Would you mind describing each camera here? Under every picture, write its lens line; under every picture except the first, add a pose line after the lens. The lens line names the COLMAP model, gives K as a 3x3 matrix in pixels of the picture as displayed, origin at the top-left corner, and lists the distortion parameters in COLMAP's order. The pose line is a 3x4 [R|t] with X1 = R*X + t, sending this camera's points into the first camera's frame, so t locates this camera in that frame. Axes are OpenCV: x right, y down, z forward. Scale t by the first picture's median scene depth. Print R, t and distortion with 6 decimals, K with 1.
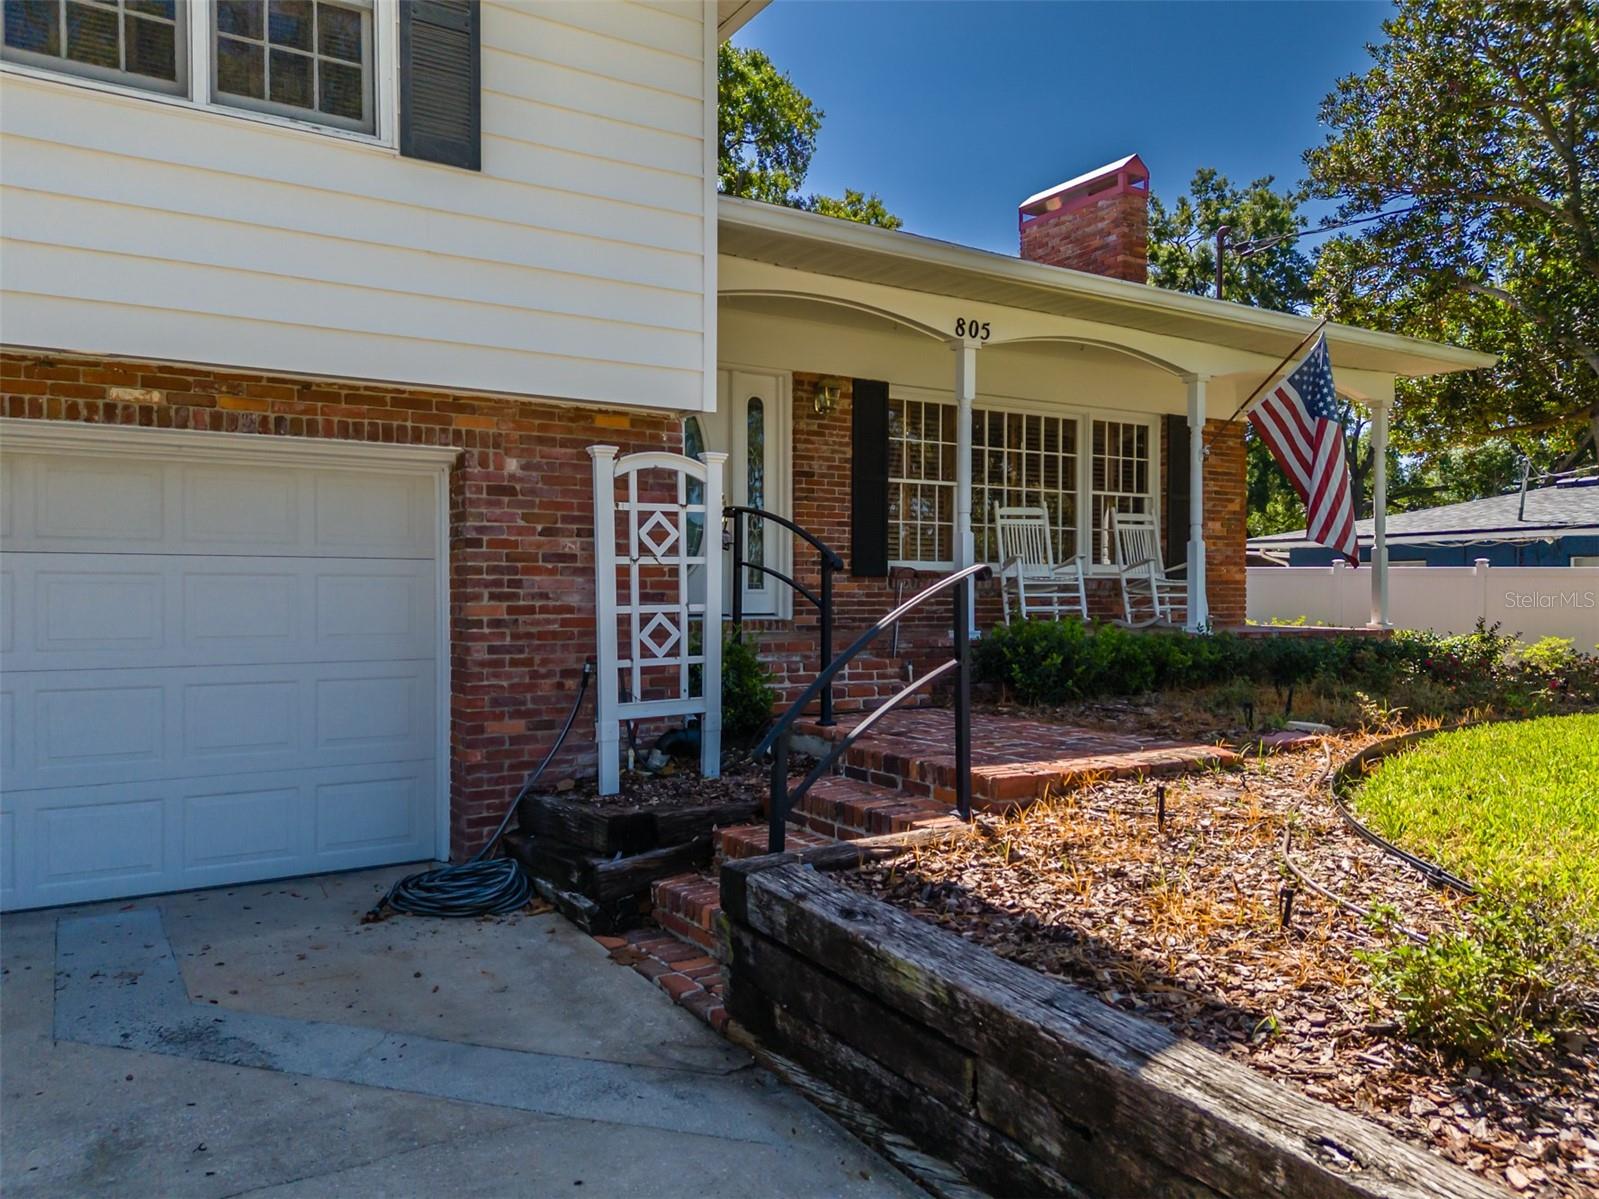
lens RADIAL K [[1164.5, 0, 804.1], [0, 1164.5, 601.6], [0, 0, 1]] dist [0.101883, -0.124177]
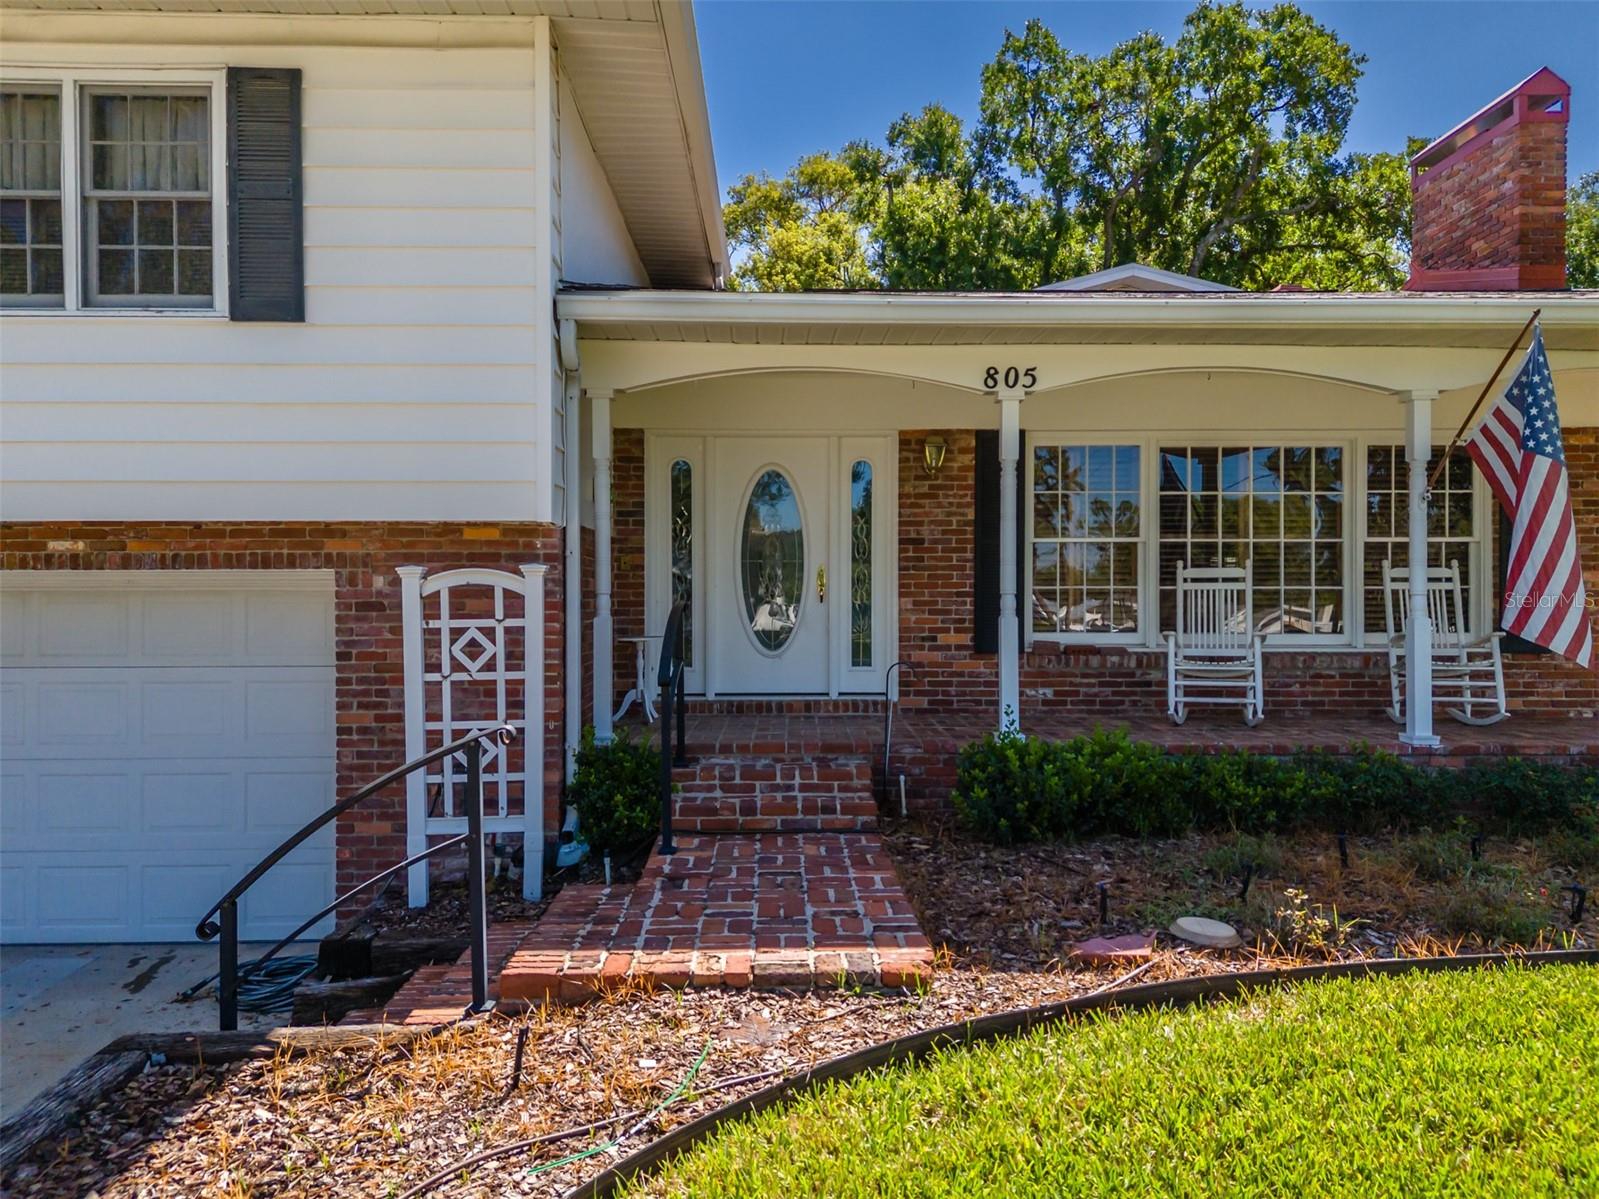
lens RADIAL K [[1164.5, 0, 804.1], [0, 1164.5, 601.6], [0, 0, 1]] dist [0.101883, -0.124177]
pose [[0.855362, 0.001463, -0.518029, 0.627842], [-0.001778, 0.999998, -0.000111, -0.098000], [0.518028, 0.001016, 0.855363, 0.280509]]
